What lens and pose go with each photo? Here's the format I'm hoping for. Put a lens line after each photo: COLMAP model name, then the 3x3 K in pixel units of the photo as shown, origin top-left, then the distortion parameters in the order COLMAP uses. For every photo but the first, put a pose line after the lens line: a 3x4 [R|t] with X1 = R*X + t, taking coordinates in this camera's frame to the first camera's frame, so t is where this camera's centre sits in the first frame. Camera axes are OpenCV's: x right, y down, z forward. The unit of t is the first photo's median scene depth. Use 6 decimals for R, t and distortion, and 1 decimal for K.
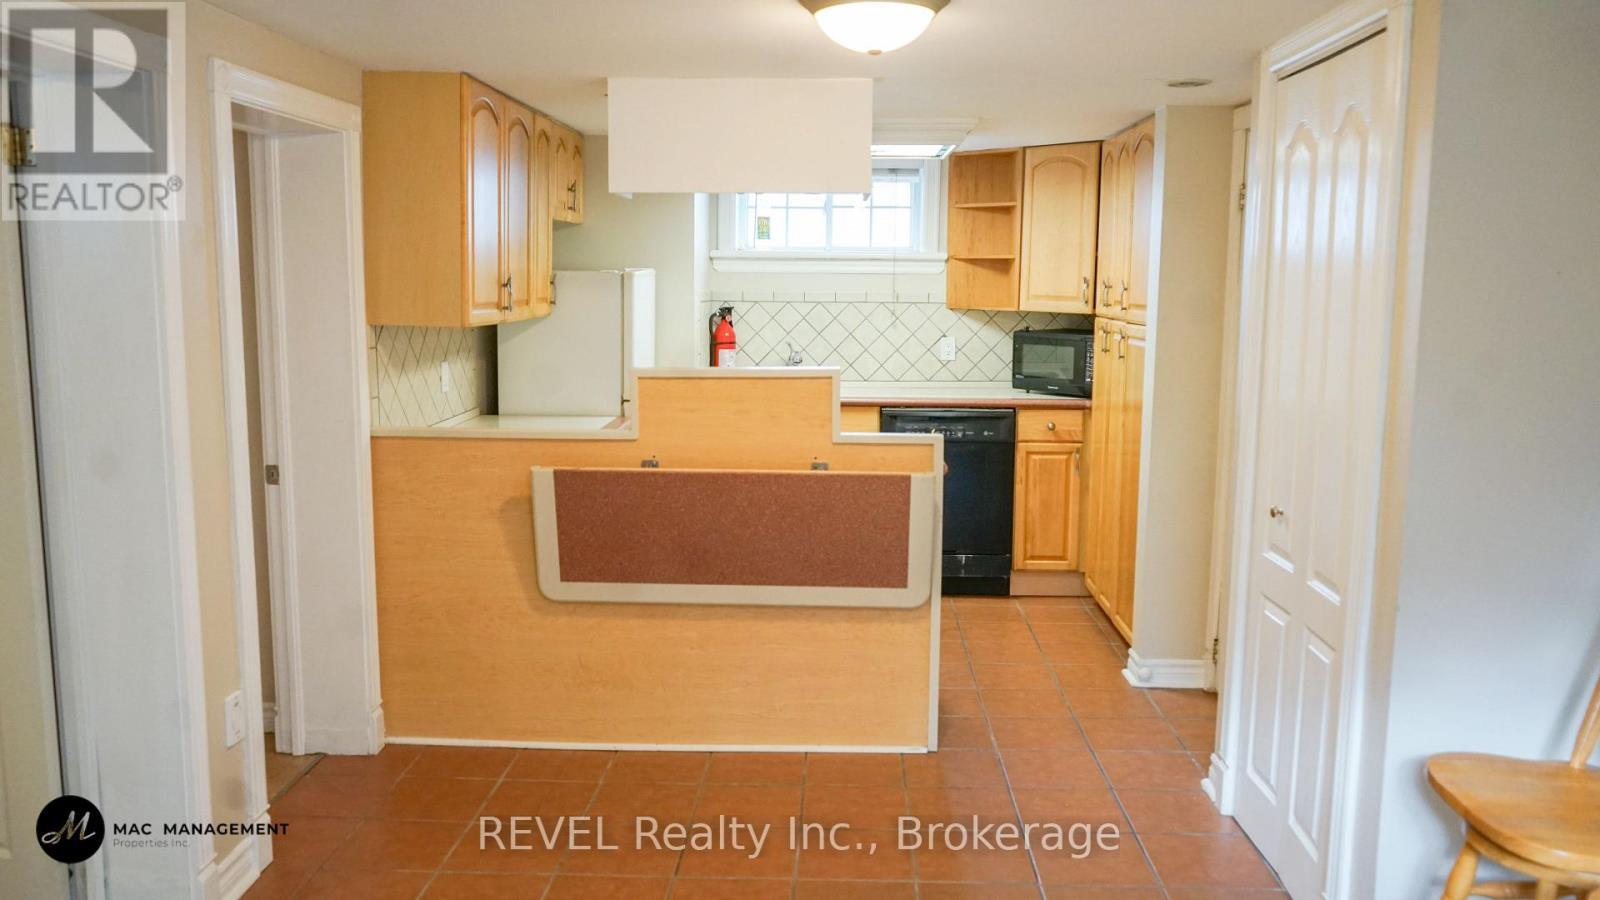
lens RADIAL K [[1280.8, 0, 800.0], [0, 1280.8, 450.0], [0, 0, 1]] dist [-0.000912, -0.009652]
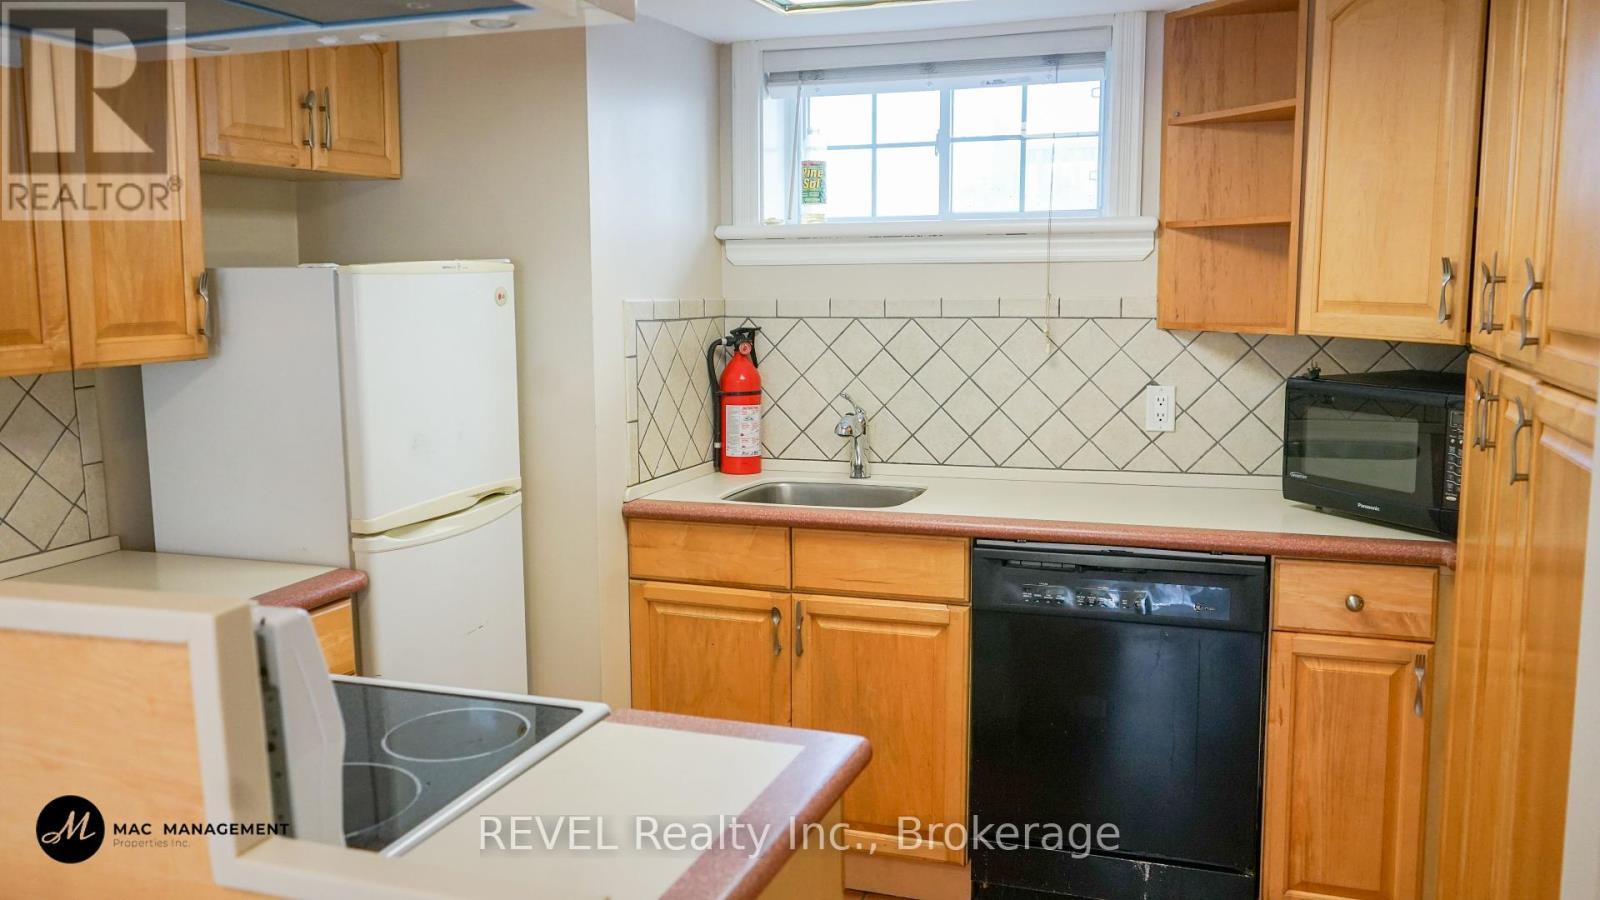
lens RADIAL K [[1280.8, 0, 800.0], [0, 1280.8, 450.0], [0, 0, 1]] dist [-0.000912, -0.009652]
pose [[0.952789, 0.023813, -0.302697, 0.140872], [-0.024311, 0.999702, 0.002122, -0.063751], [0.302657, 0.005337, 0.953084, 0.504638]]
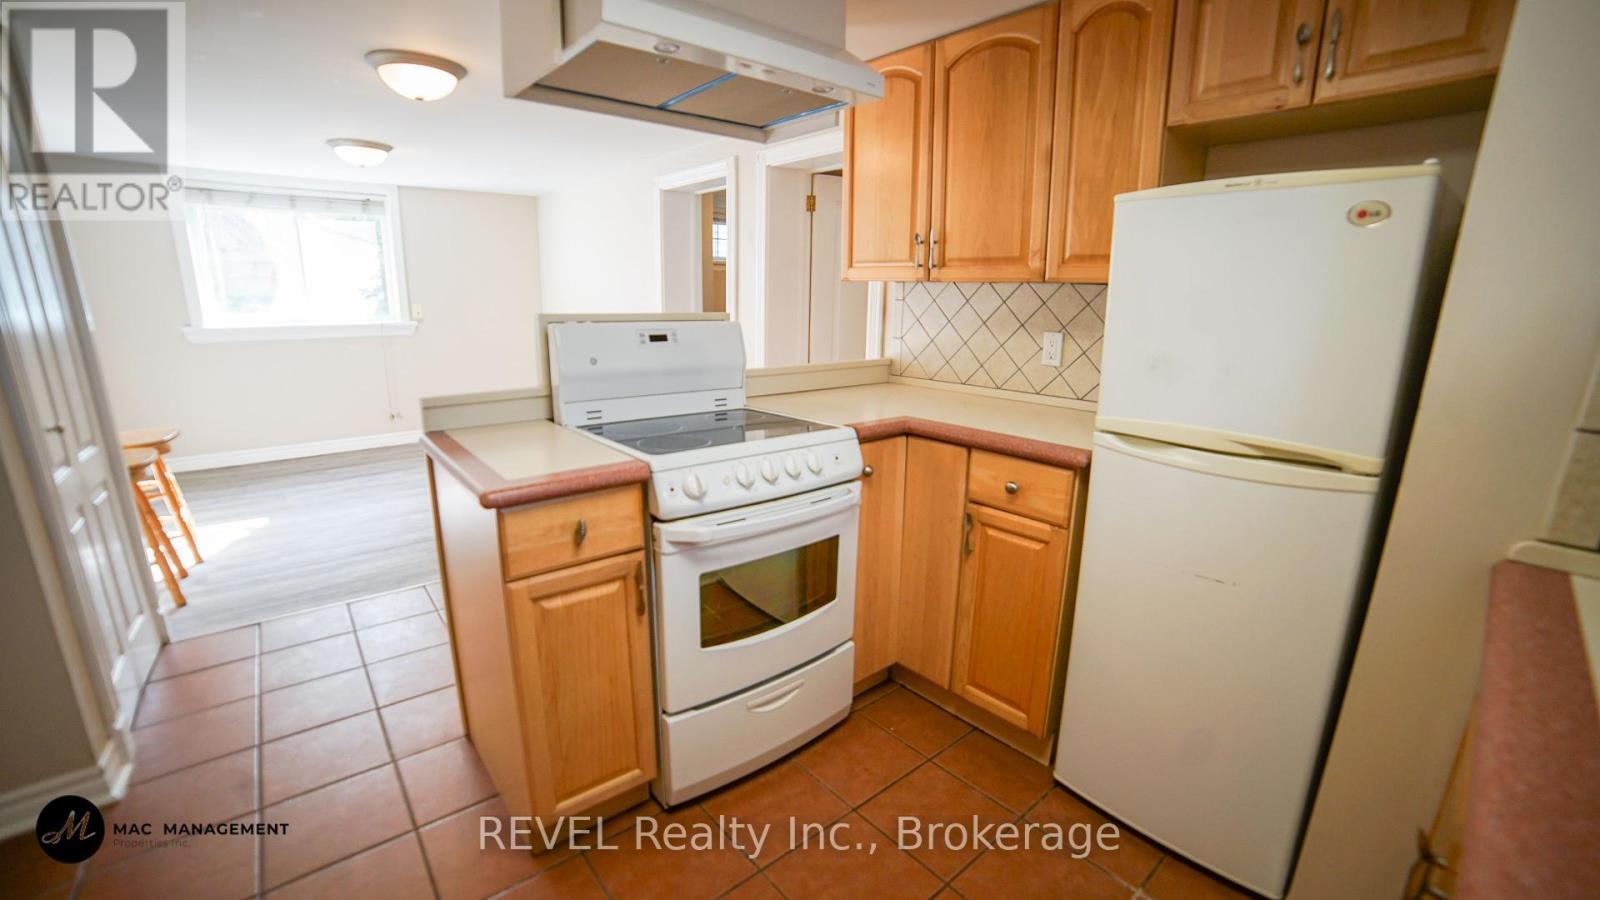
lens RADIAL K [[656.2, 0, 806.8], [0, 656.2, 451.1], [0, 0, 1]] dist [-0.109956, 0.039817]
pose [[-0.733608, 0.138919, -0.665223, 0.131923], [-0.114170, 0.939775, 0.322161, -0.090557], [0.669914, 0.312288, -0.673566, 0.942691]]
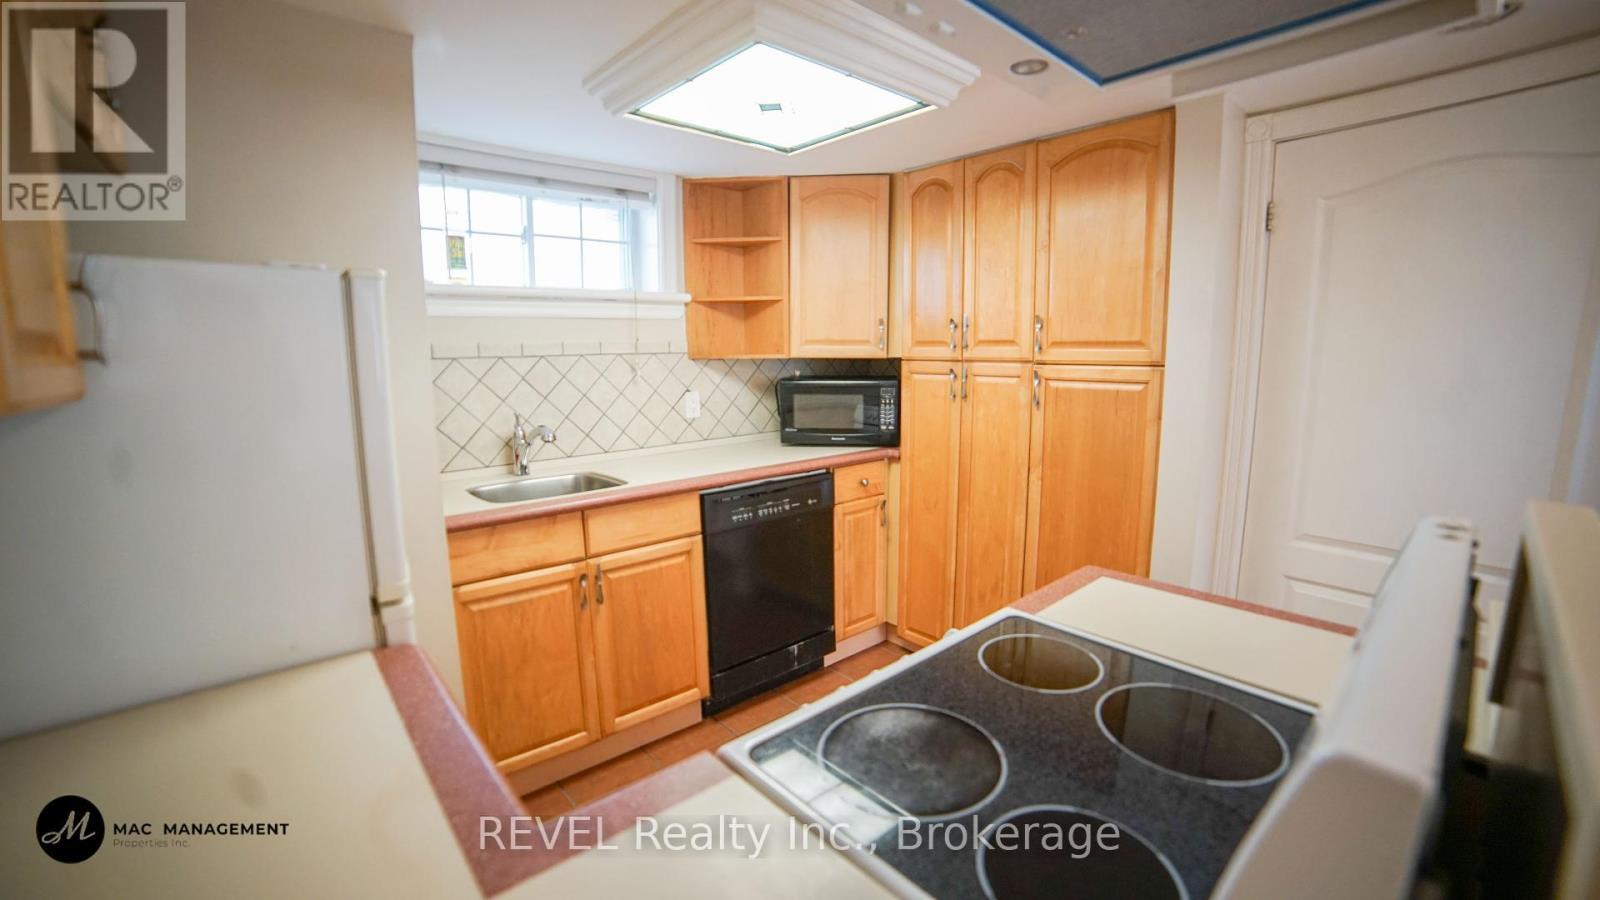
lens RADIAL K [[656.2, 0, 806.8], [0, 656.2, 451.1], [0, 0, 1]] dist [-0.109956, 0.039817]
pose [[0.725666, -0.120034, 0.677496, -0.141692], [0.107835, 0.992338, 0.060312, -0.070034], [-0.679544, 0.029291, 0.733050, 0.655013]]
